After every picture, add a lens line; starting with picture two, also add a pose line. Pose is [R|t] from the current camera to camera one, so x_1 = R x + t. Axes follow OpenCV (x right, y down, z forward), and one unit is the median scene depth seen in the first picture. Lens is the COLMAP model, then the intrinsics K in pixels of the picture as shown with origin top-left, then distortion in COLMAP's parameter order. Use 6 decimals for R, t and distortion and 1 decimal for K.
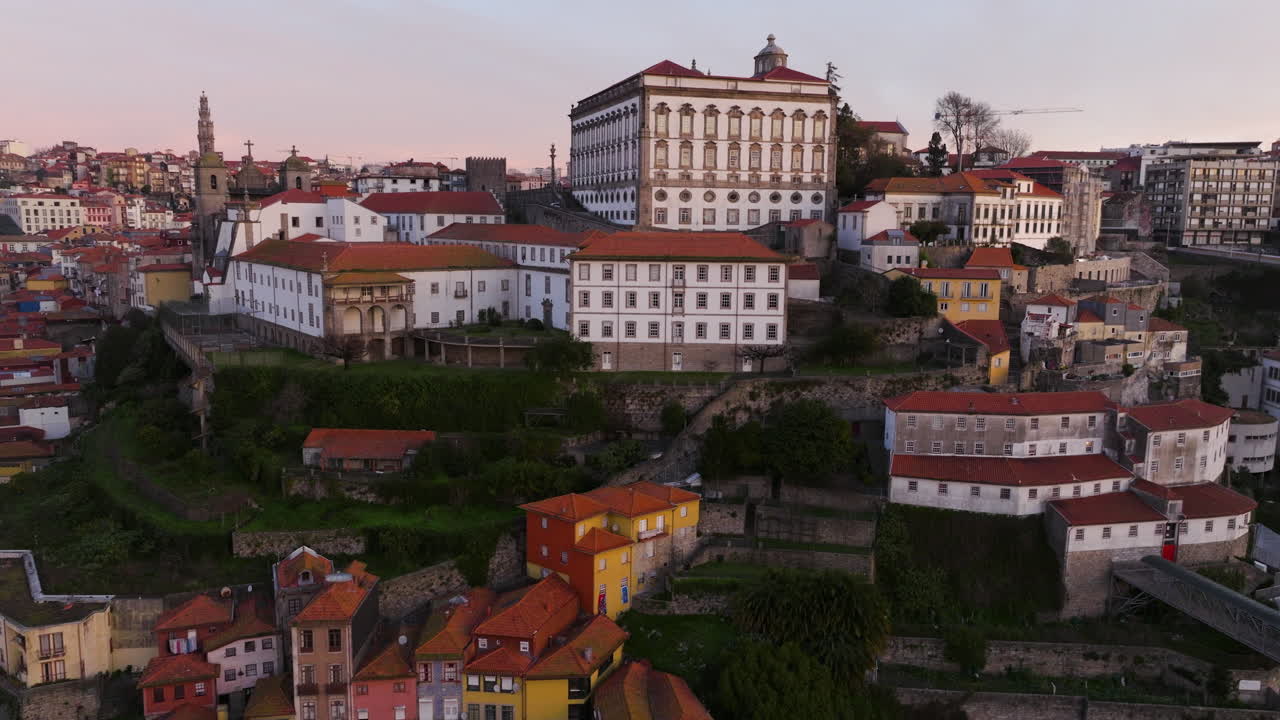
lens RADIAL K [[934.7, 0, 640.0], [0, 934.7, 360.0], [0, 0, 1]] dist [-0.001172, -0.002455]
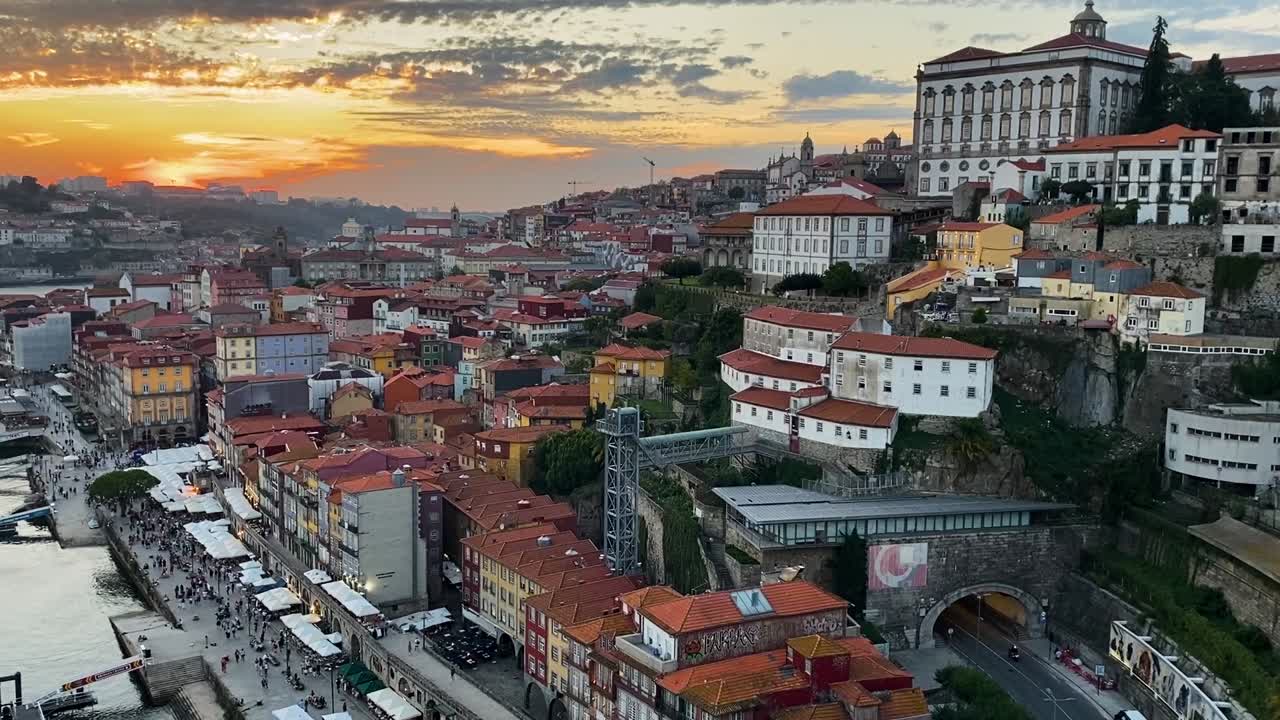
lens RADIAL K [[1110.7, 0, 640.0], [0, 1110.7, 360.0], [0, 0, 1]] dist [-0.006334, -0.011333]
pose [[0.392329, 0.109761, -0.913253, 1.206584], [-0.143250, 0.988032, 0.057208, 0.033010], [0.908602, 0.108379, 0.403357, 0.156017]]
